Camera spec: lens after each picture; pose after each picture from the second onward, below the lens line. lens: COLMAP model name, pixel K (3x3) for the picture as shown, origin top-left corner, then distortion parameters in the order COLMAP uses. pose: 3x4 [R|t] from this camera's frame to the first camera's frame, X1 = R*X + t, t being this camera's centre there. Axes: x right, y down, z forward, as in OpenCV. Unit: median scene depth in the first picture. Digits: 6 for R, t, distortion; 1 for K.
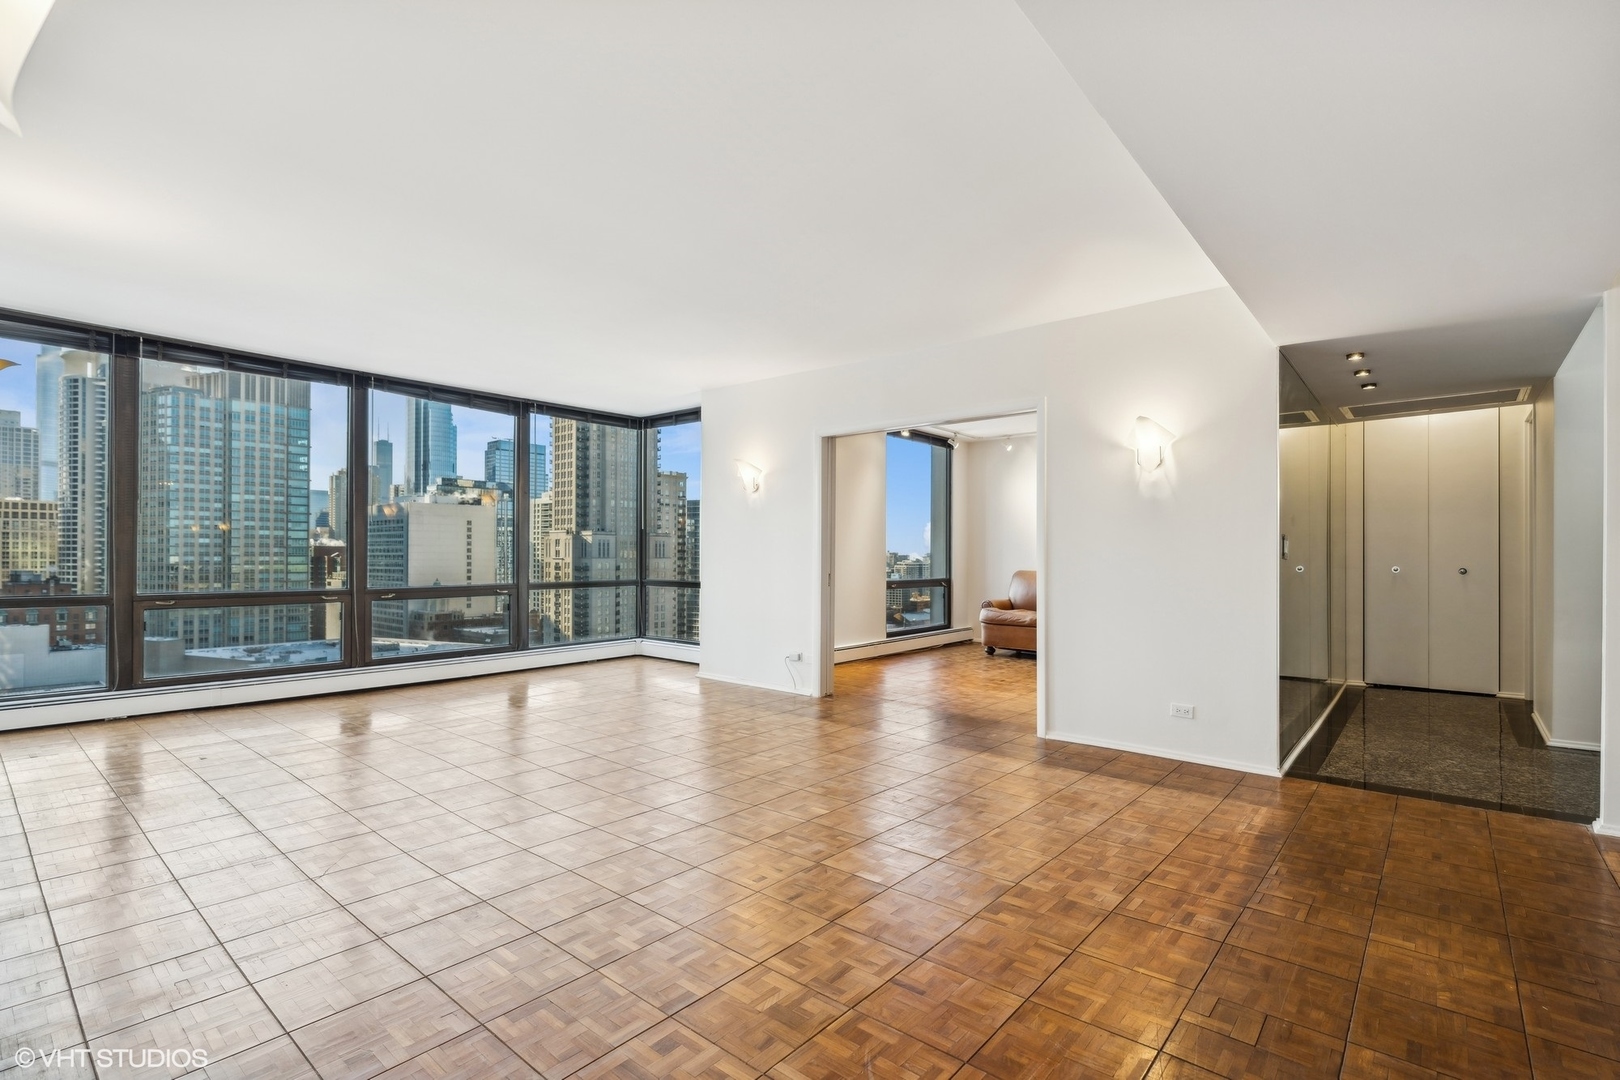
lens RADIAL K [[740.9, 0, 809.2], [0, 740.9, 555.2], [0, 0, 1]] dist [0.000030, -0.010399]
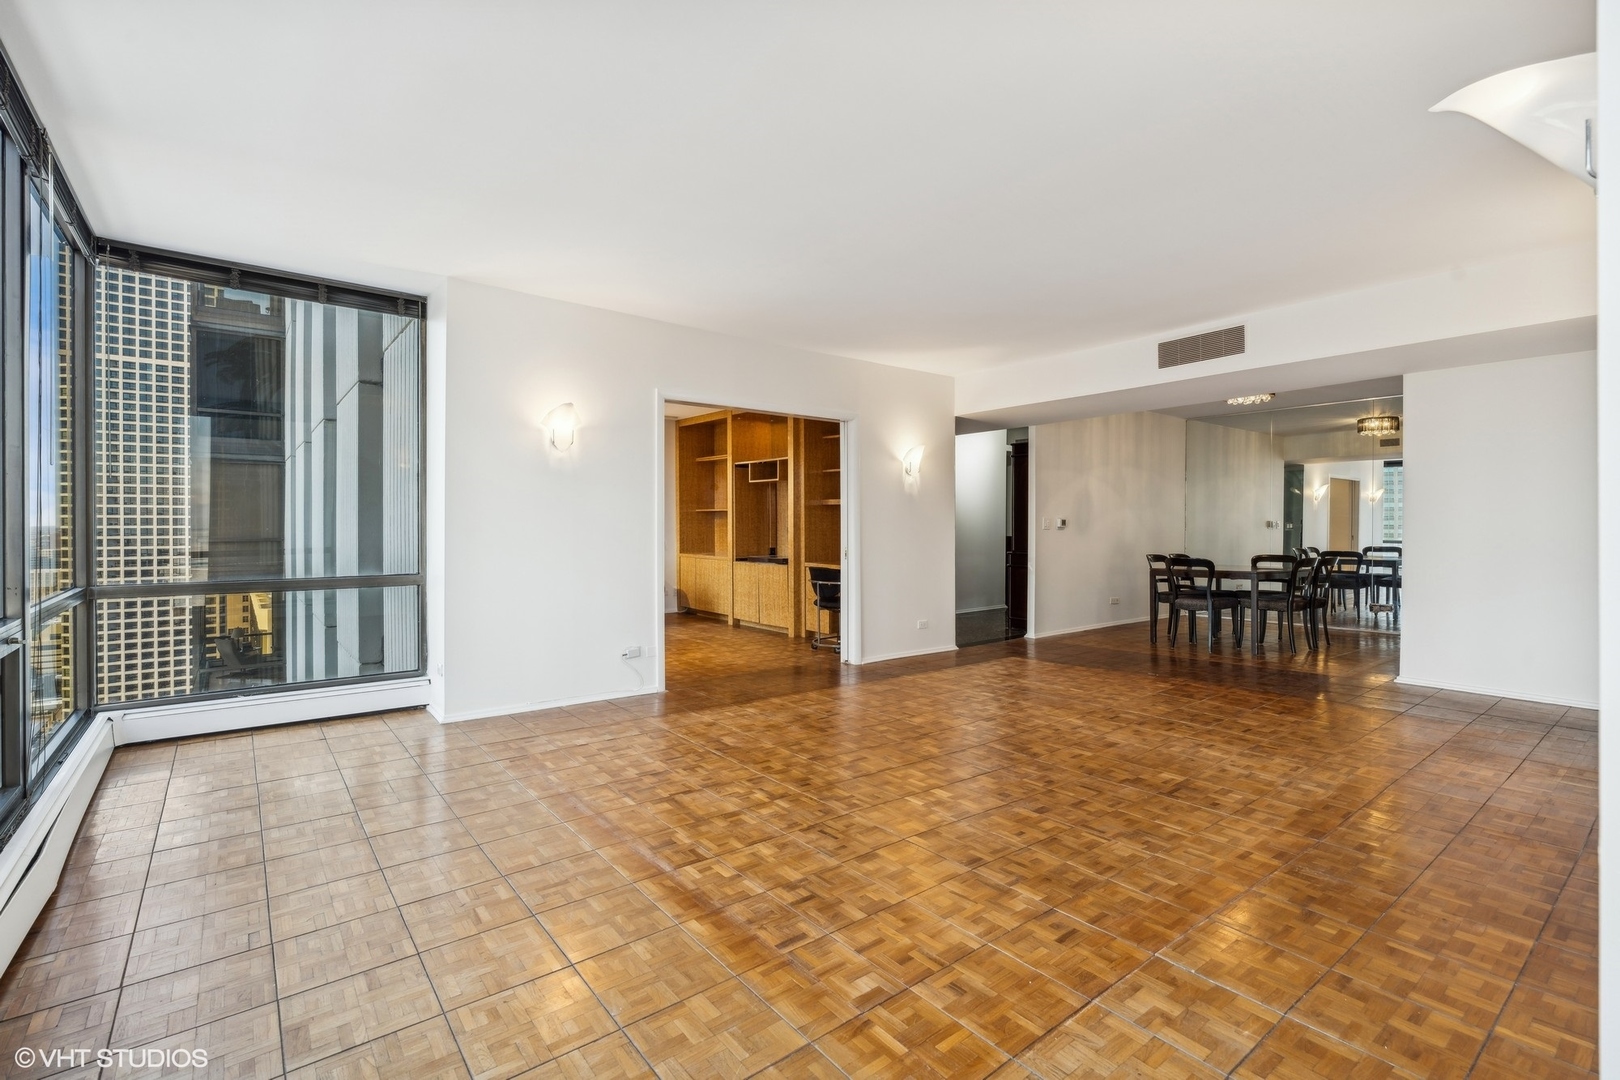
lens RADIAL K [[750.5, 0, 814.8], [0, 750.5, 534.8], [0, 0, 1]] dist [-0.001322, 0.000363]
pose [[0.199415, -0.015154, 0.979798, -1.136721], [0.001514, 0.999884, 0.015157, -0.014535], [-0.979914, -0.001539, 0.199415, 0.879617]]
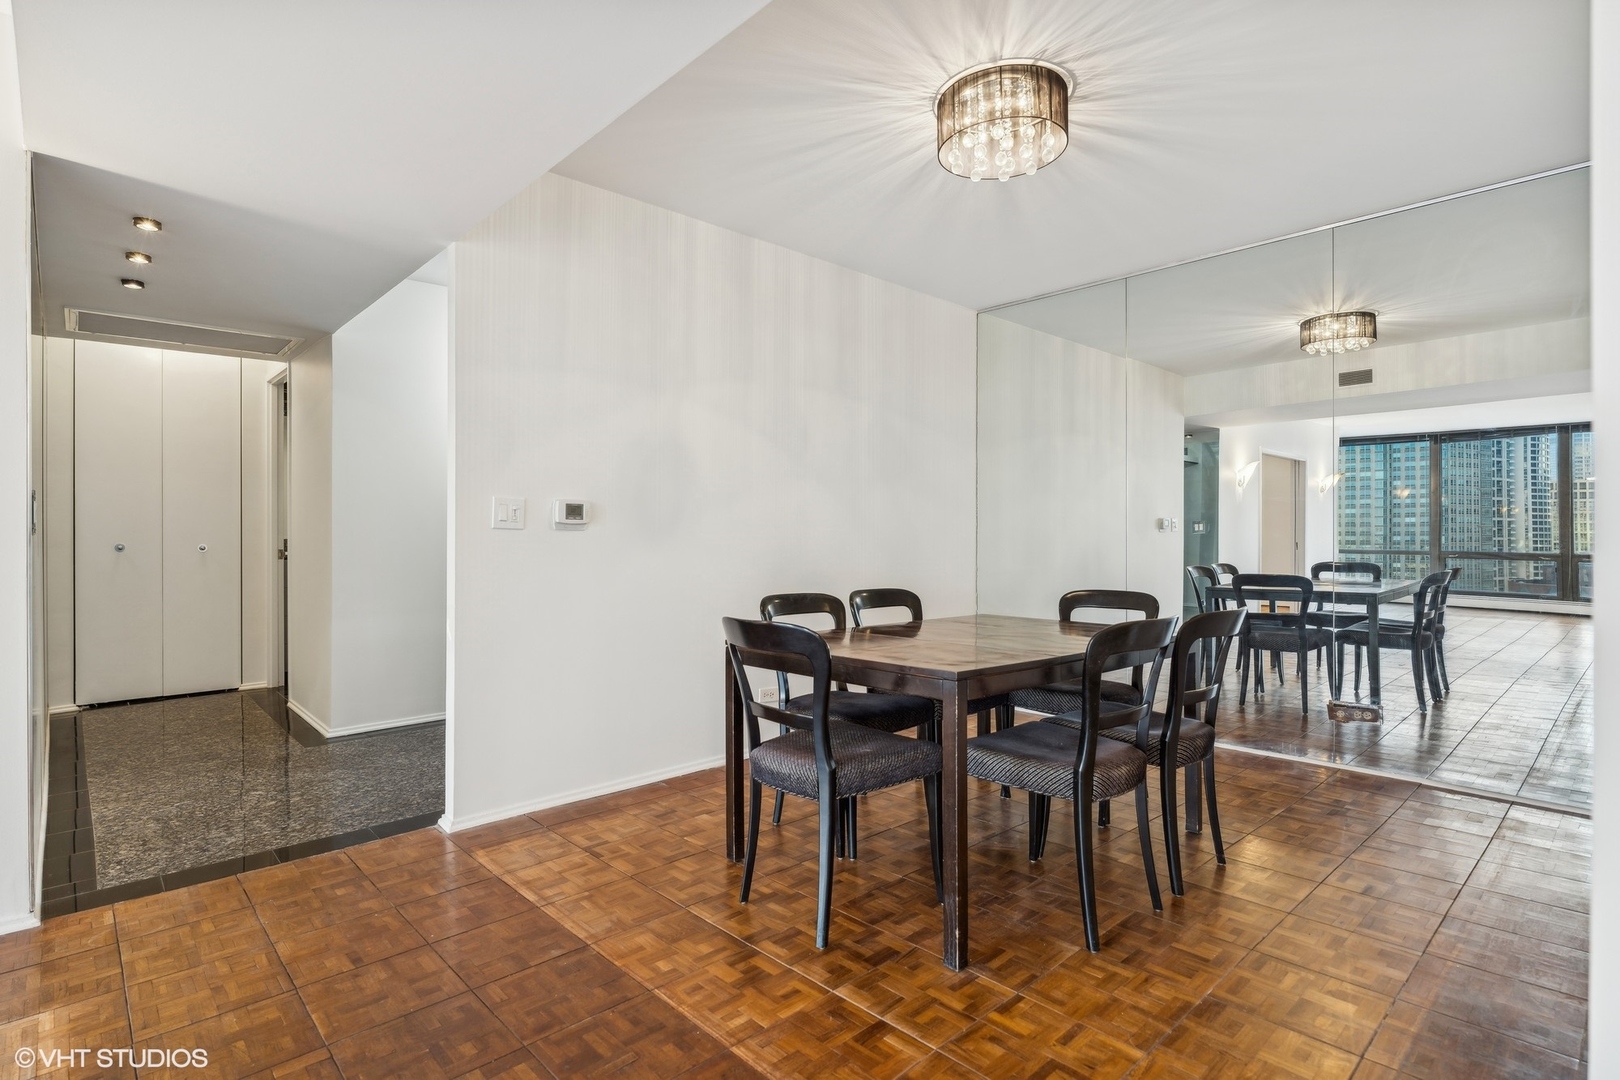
lens RADIAL K [[810.5, 0, 810.0], [0, 810.5, 531.7], [0, 0, 1]] dist [-0.006785, -0.000148]
pose [[0.123958, -0.002224, 0.992285, 0.098516], [0.001145, 0.999997, 0.002099, 0.002652], [-0.992287, 0.000876, 0.123961, 0.314375]]
